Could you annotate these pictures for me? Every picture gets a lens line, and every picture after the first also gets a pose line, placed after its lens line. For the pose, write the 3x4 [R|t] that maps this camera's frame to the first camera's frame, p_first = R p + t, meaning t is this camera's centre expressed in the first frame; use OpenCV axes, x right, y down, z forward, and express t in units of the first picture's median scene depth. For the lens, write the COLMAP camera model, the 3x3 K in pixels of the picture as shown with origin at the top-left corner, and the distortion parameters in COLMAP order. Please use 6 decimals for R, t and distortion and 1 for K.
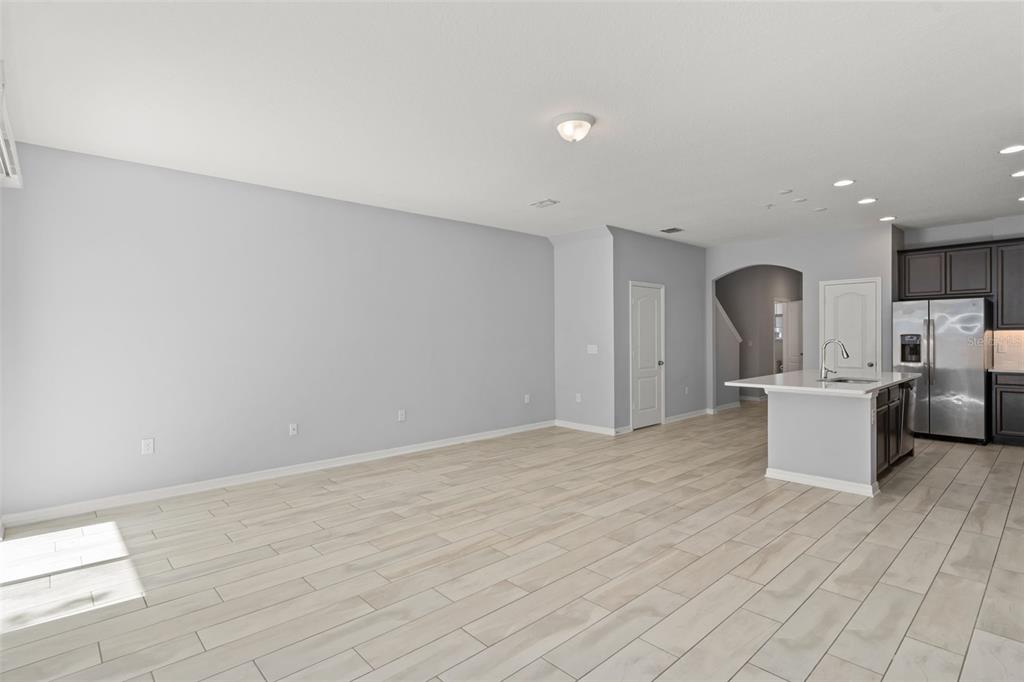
lens RADIAL K [[521.4, 0, 499.4], [0, 521.4, 339.7], [0, 0, 1]] dist [0.000069, 0.000757]
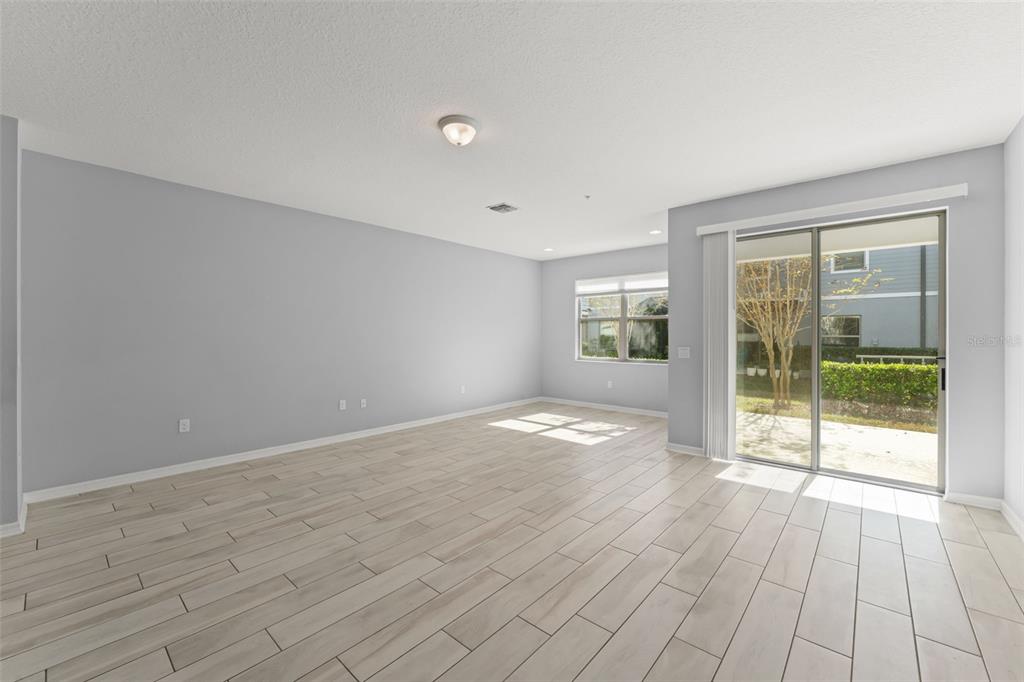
lens RADIAL K [[411.9, 0, 505.8], [0, 411.9, 339.2], [0, 0, 1]] dist [-0.006474, 0.001443]
pose [[-0.993734, 0.010446, -0.111280, 0.083905], [0.007794, 0.999676, 0.024237, -0.009582], [0.111497, 0.023218, -0.993494, 1.055034]]
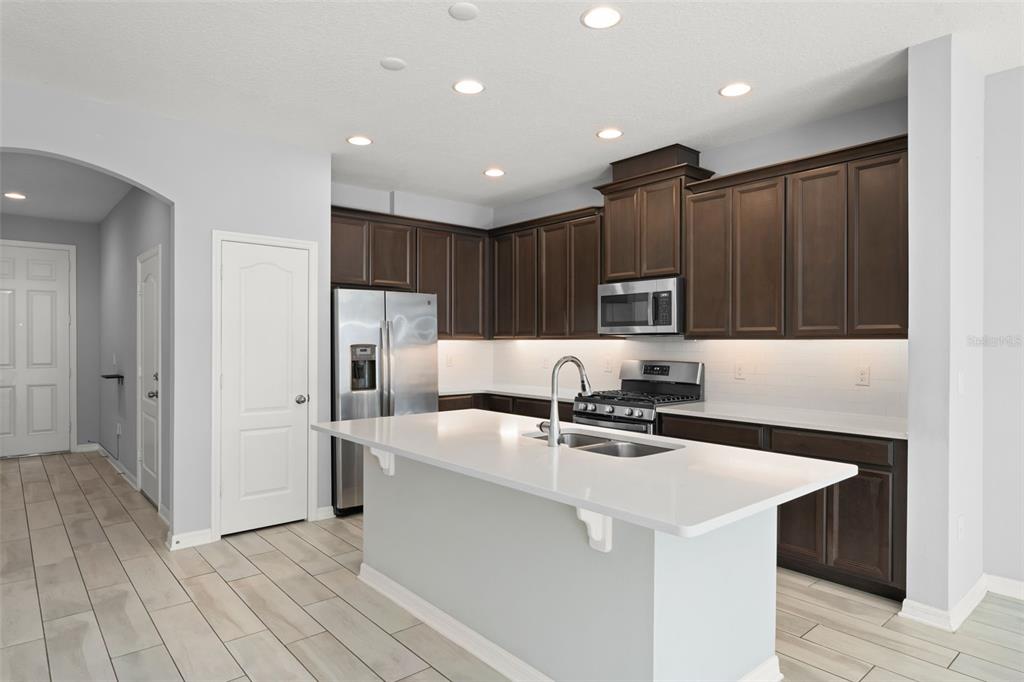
lens RADIAL K [[582.2, 0, 514.9], [0, 582.2, 345.2], [0, 0, 1]] dist [-0.007634, 0.001238]
pose [[0.016981, 0.002886, 0.999852, 0.122292], [0.008519, 0.999959, -0.003031, -0.006315], [-0.999820, 0.008569, 0.016956, 0.876778]]
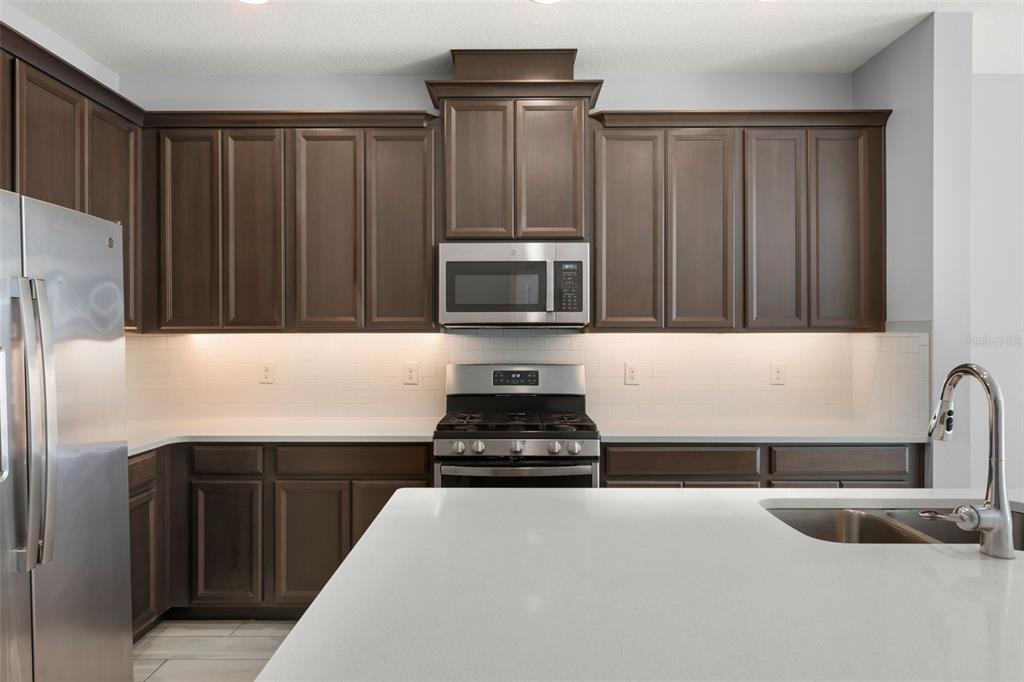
lens RADIAL K [[647.1, 0, 514.2], [0, 647.1, 339.1], [0, 0, 1]] dist [-0.002447, -0.000403]
pose [[-0.742168, 0.006219, 0.670185, 0.503353], [0.014719, 0.999867, 0.007021, -0.012985], [-0.670052, 0.015075, -0.742161, 1.126724]]
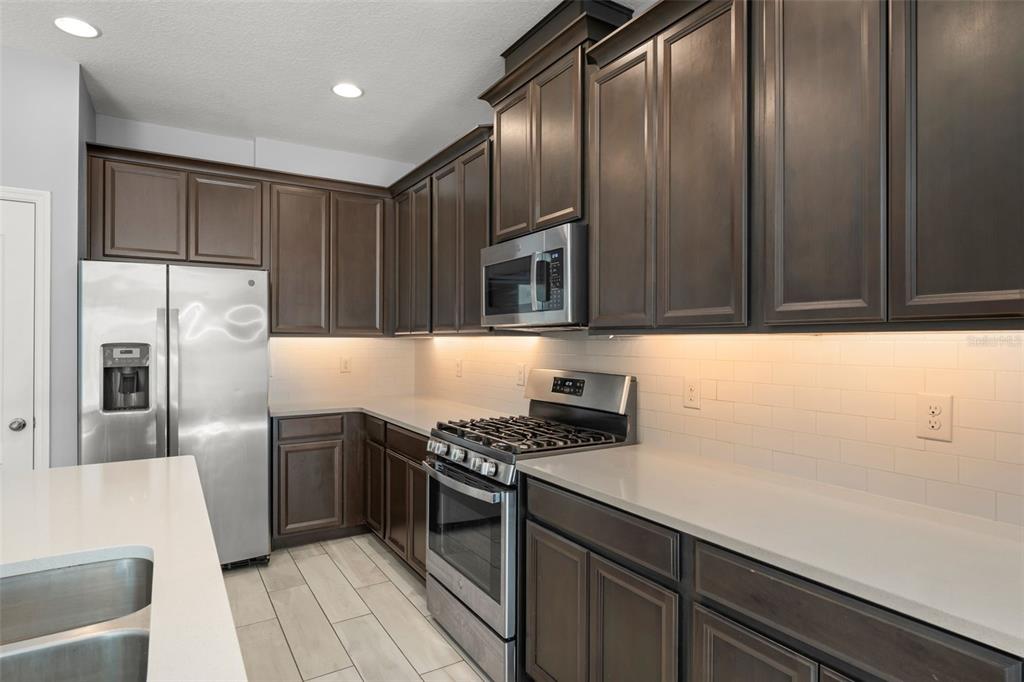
lens RADIAL K [[558.3, 0, 510.8], [0, 558.3, 341.4], [0, 0, 1]] dist [-0.000391, 0.000466]
pose [[0.187312, 0.010652, 0.982243, 0.445538], [0.005534, 0.999914, -0.011899, -0.005028], [-0.982285, 0.007665, 0.187237, 0.668912]]
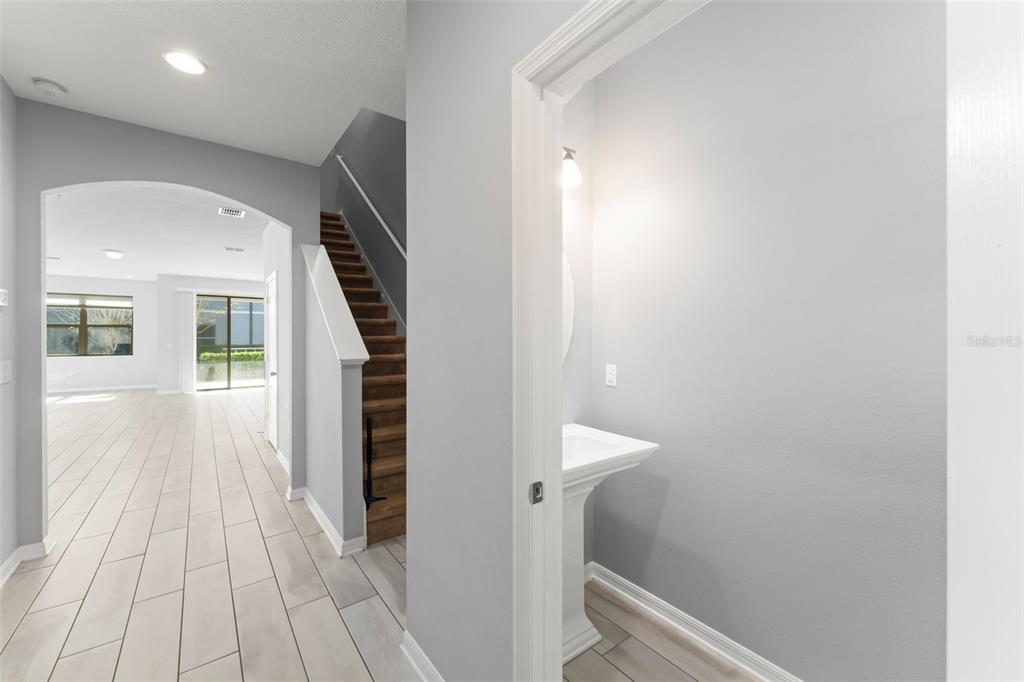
lens RADIAL K [[411.9, 0, 513.3], [0, 411.9, 338.1], [0, 0, 1]] dist [-0.006474, 0.001443]
pose [[-0.079135, 0.011581, -0.996797, 1.130882], [-0.014714, 0.999810, 0.012784, -0.033106], [0.996755, 0.015679, -0.078949, 1.775051]]
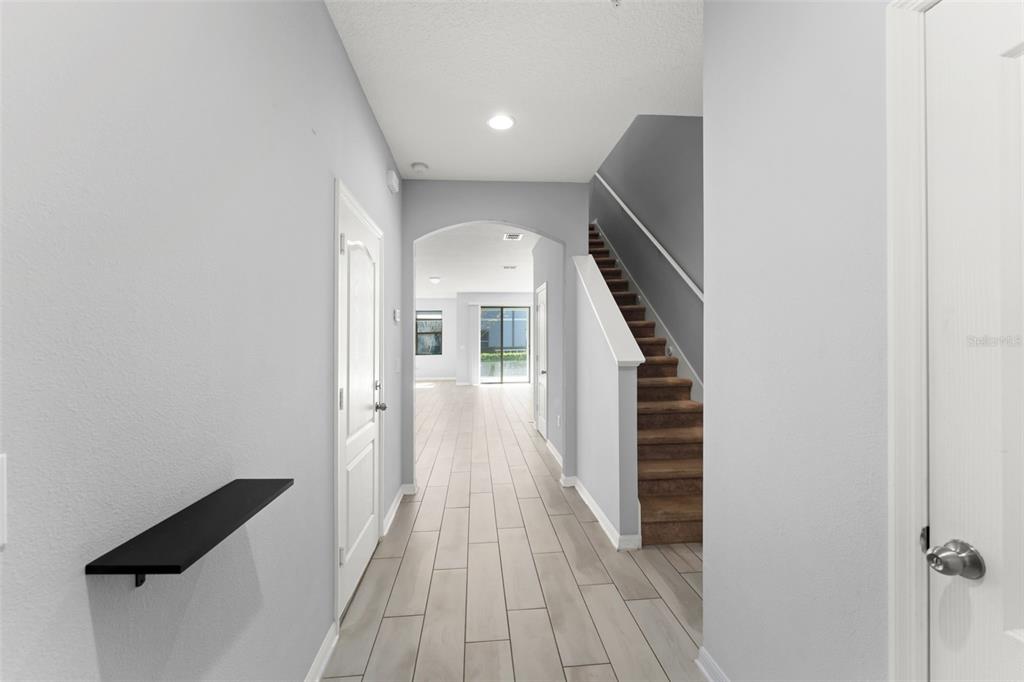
lens RADIAL K [[411.9, 0, 501.4], [0, 411.9, 336.6], [0, 0, 1]] dist [-0.006474, 0.001443]
pose [[-0.613484, 0.007730, -0.789669, 1.157858], [0.003034, 0.999968, 0.007432, -0.032729], [0.789701, 0.002163, -0.613487, 1.725721]]
